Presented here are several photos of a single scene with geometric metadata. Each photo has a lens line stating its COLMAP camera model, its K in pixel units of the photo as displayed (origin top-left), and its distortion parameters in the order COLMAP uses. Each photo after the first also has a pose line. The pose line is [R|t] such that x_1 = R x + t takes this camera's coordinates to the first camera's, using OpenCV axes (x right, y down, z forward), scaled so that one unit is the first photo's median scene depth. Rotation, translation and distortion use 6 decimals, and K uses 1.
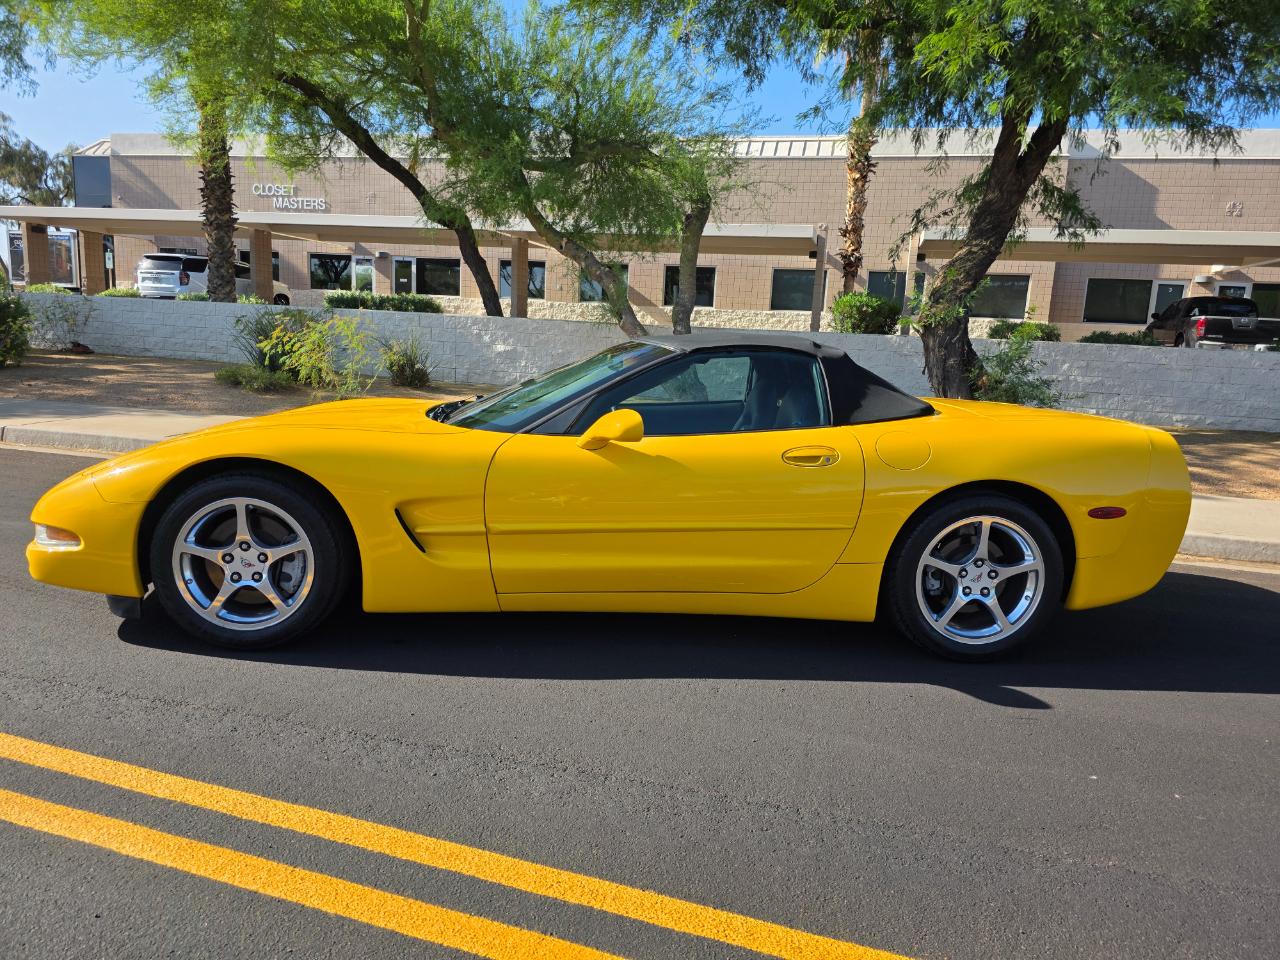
lens RADIAL K [[860.4, 0, 648.4], [0, 860.4, 474.0], [0, 0, 1]] dist [0.039217, -0.036430]
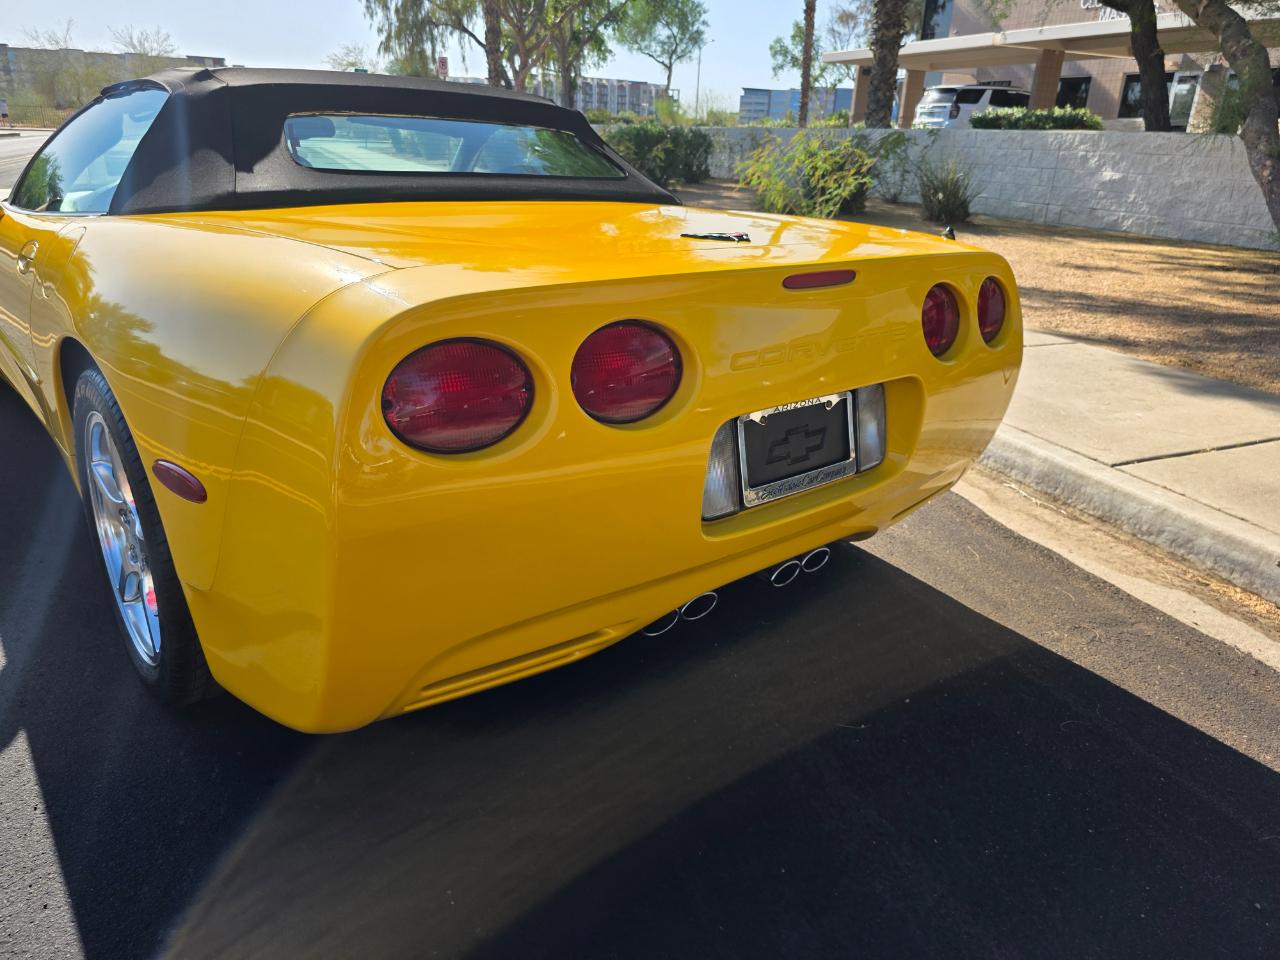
lens RADIAL K [[860.4, 0, 640.2], [0, 860.4, 472.6], [0, 0, 1]] dist [0.039217, -0.036430]
pose [[0.585535, 0.269289, -0.764612, 0.235411], [-0.140433, 0.962647, 0.231492, -0.018639], [0.798390, -0.028170, 0.601481, 0.234364]]
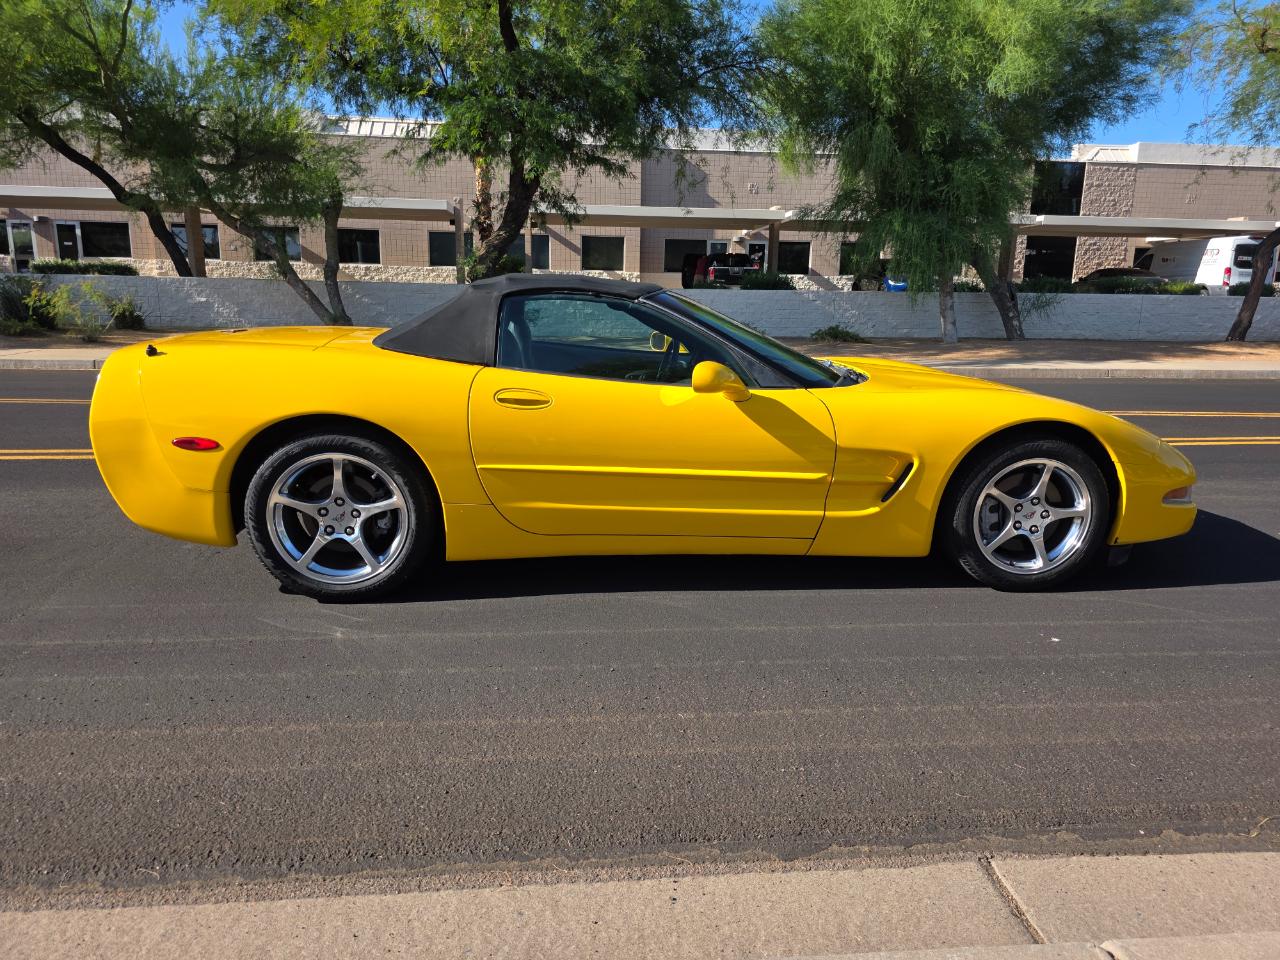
lens RADIAL K [[860.4, 0, 646.7], [0, 860.4, 473.2], [0, 0, 1]] dist [0.039217, -0.036430]
pose [[0.944468, -0.096101, 0.314236, 0.048256], [0.079769, 0.994727, 0.064459, 0.099034], [-0.318774, -0.035813, 0.947154, -0.566587]]
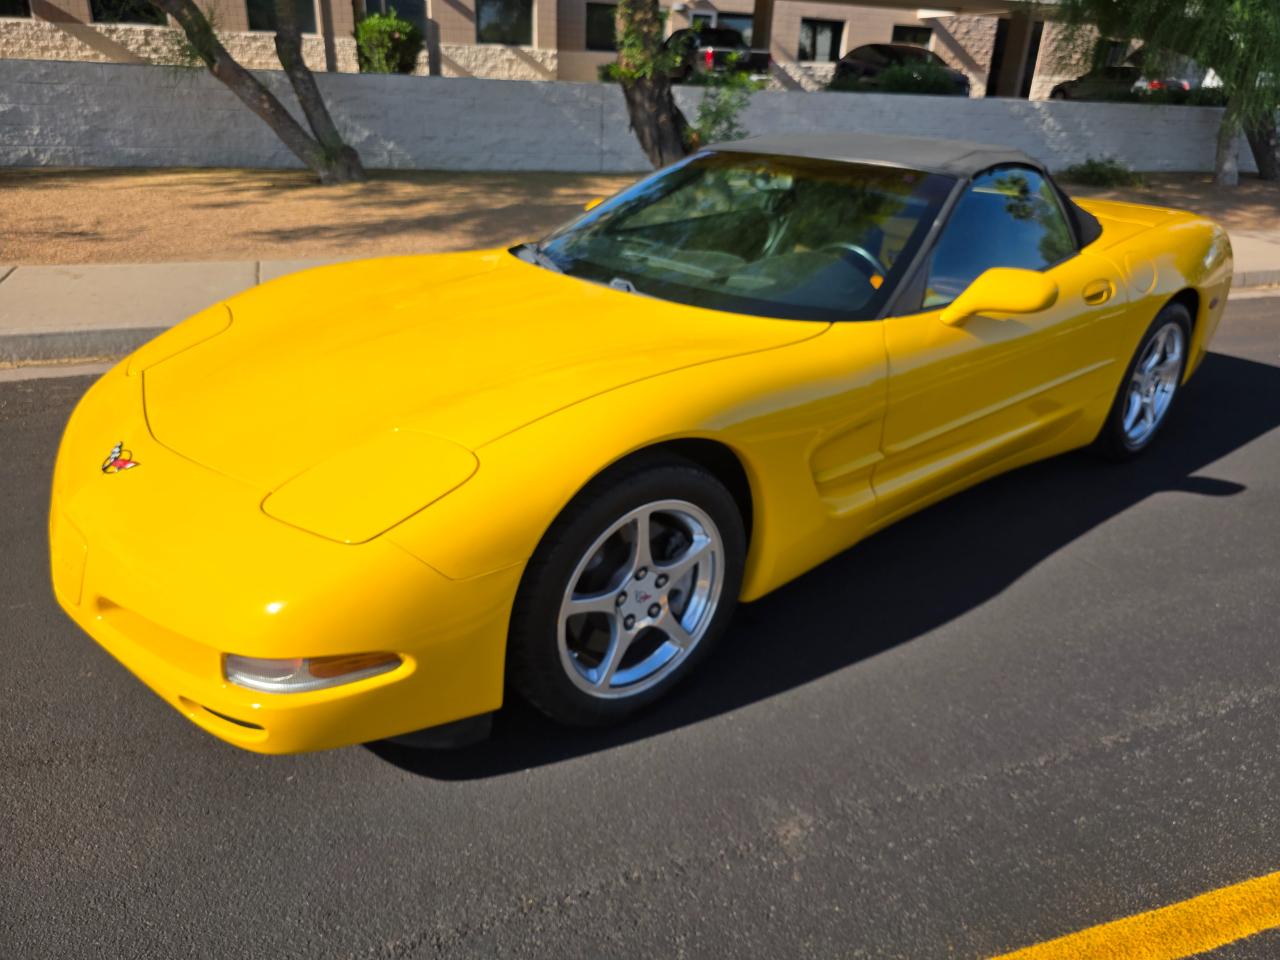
lens RADIAL K [[860.4, 0, 642.7], [0, 860.4, 470.7], [0, 0, 1]] dist [0.039217, -0.036430]
pose [[0.818944, -0.252372, 0.515402, -0.178537], [0.095469, 0.945509, 0.311284, -0.042424], [-0.565876, -0.205720, 0.798413, 0.119175]]
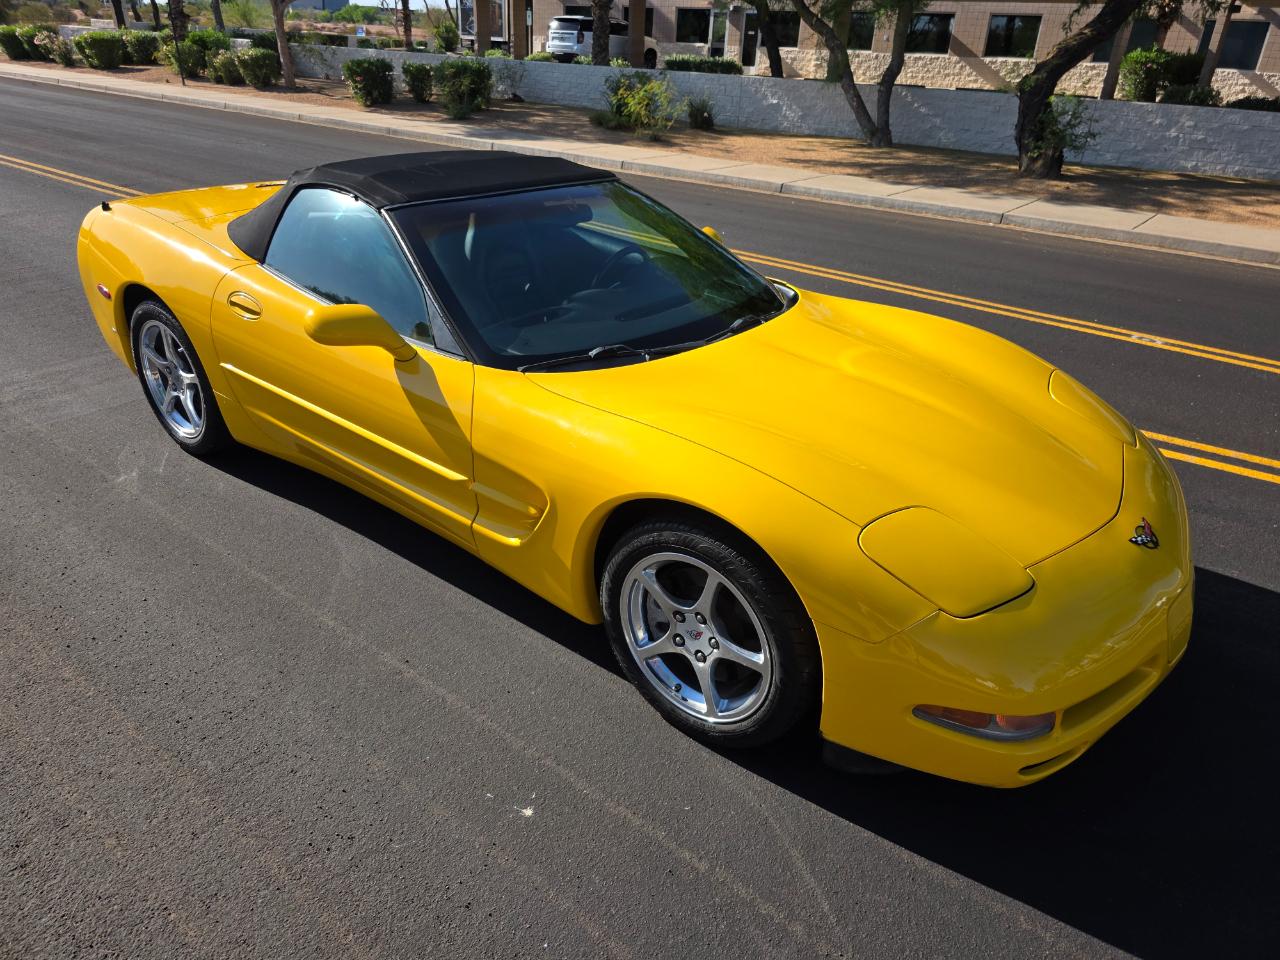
lens RADIAL K [[860.4, 0, 648.6], [0, 860.4, 479.3], [0, 0, 1]] dist [0.039217, -0.036430]
pose [[0.914323, 0.176687, -0.364411, 0.283055], [-0.072452, 0.956658, 0.282057, 0.062309], [0.398452, -0.231489, 0.887496, -0.503311]]
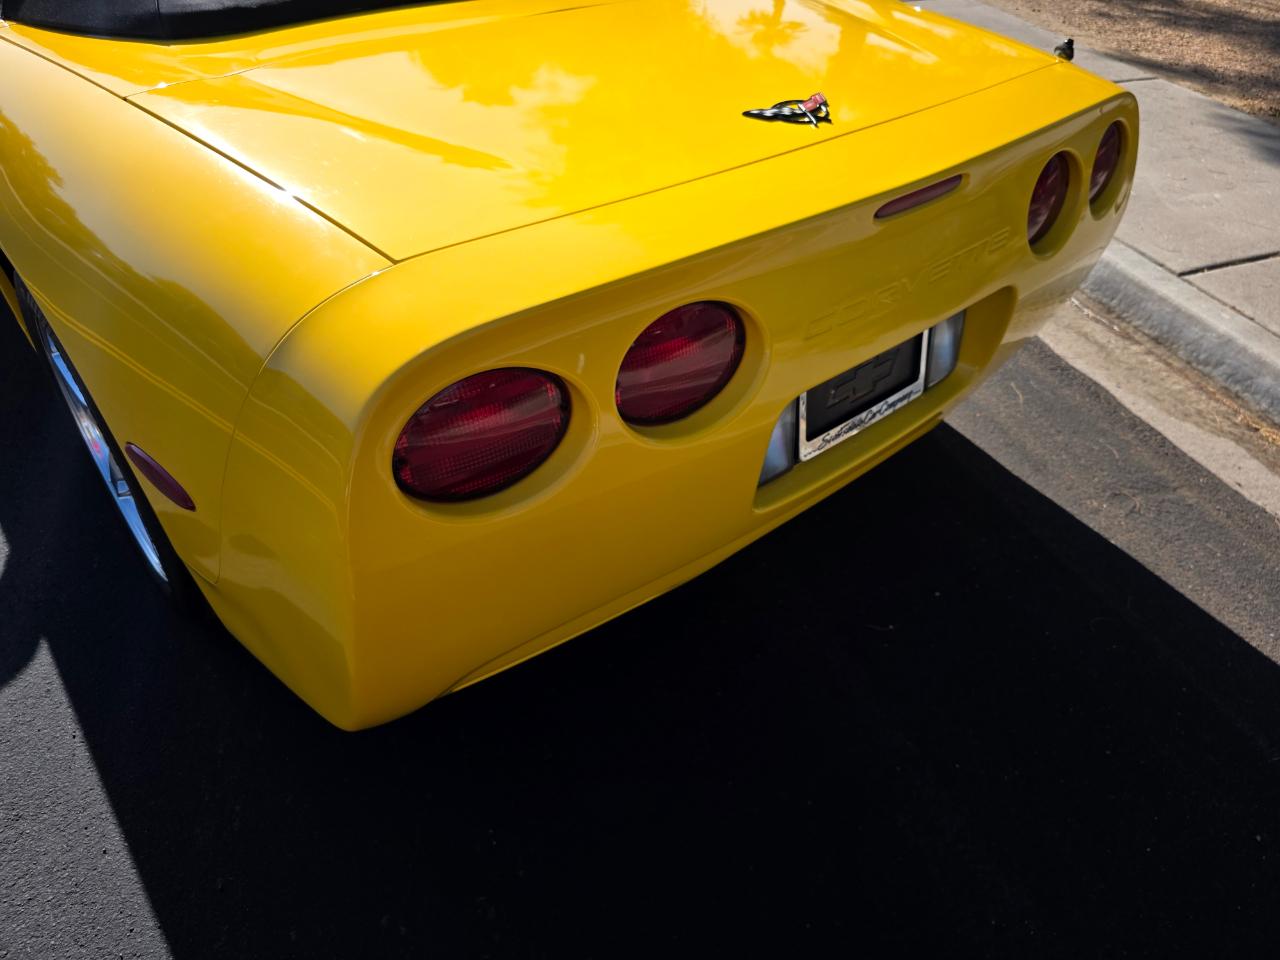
lens RADIAL K [[860.4, 0, 637.8], [0, 860.4, 478.6], [0, 0, 1]] dist [0.039217, -0.036430]
pose [[0.581481, 0.529914, -0.617310, 0.210577], [-0.154092, 0.816778, 0.555994, -0.041540], [0.798834, -0.228178, 0.556596, 0.241568]]
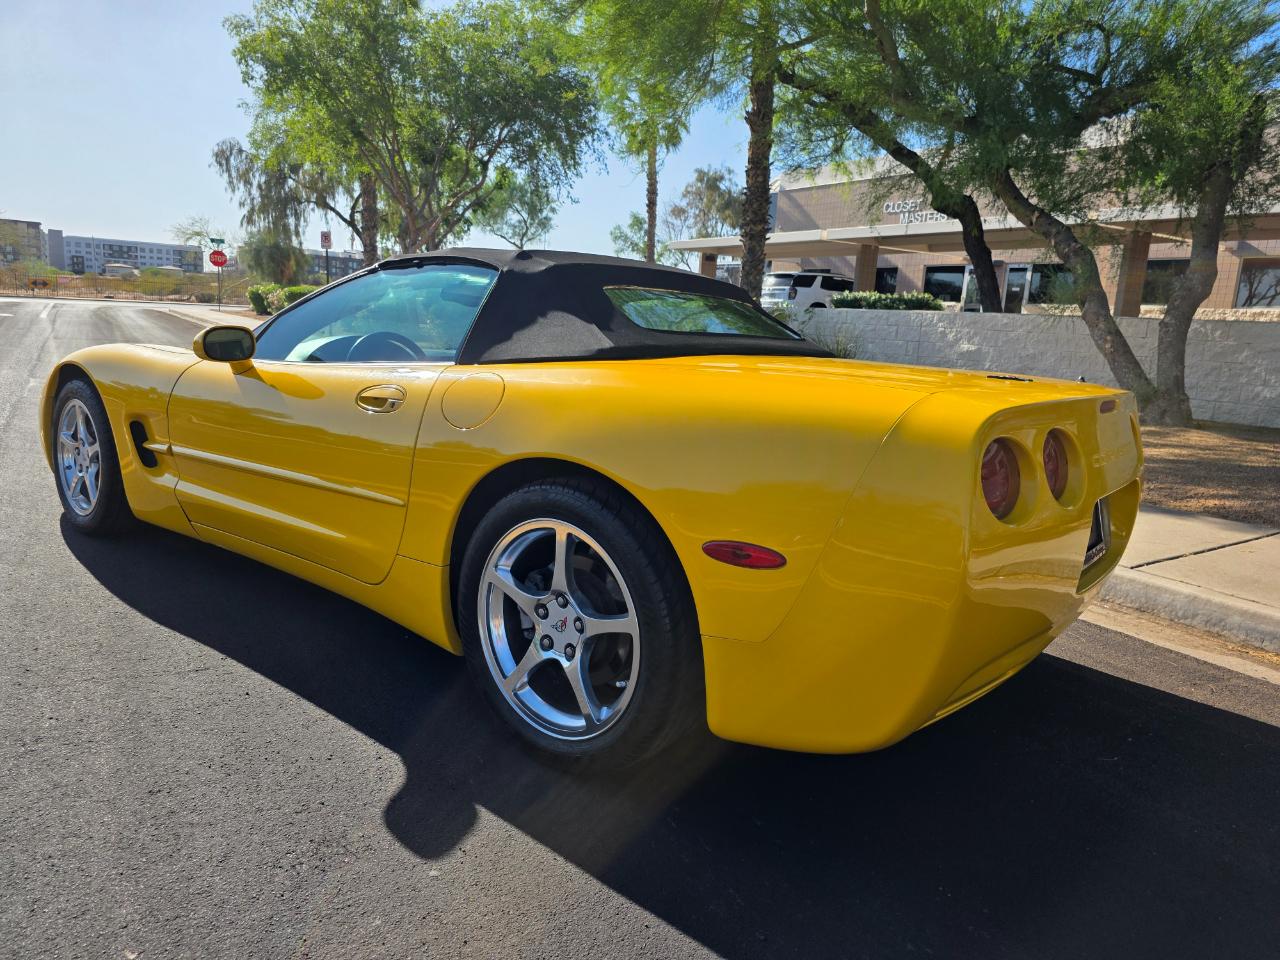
lens RADIAL K [[860.4, 0, 641.7], [0, 860.4, 479.9], [0, 0, 1]] dist [0.039217, -0.036430]
pose [[0.725693, 0.119245, -0.677606, 0.204027], [-0.131143, 0.990783, 0.033908, -0.001359], [0.675404, 0.064257, 0.734643, 0.151008]]
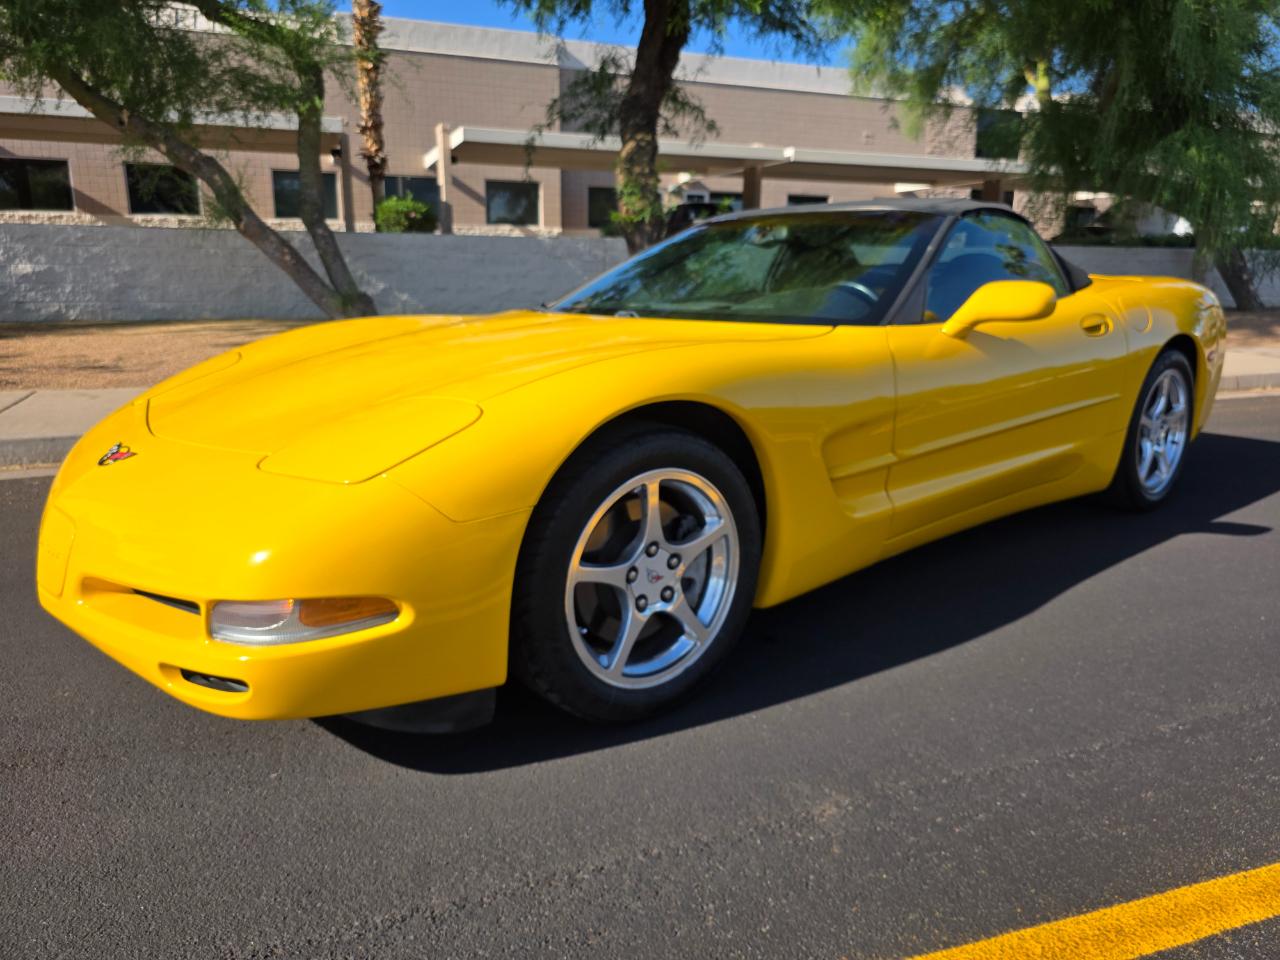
lens RADIAL K [[860.4, 0, 644.7], [0, 860.4, 479.3], [0, 0, 1]] dist [0.039217, -0.036430]
pose [[0.816494, -0.178942, 0.548923, -0.183301], [0.123551, 0.982887, 0.136632, -0.010846], [-0.563979, -0.043739, 0.824630, 0.118699]]
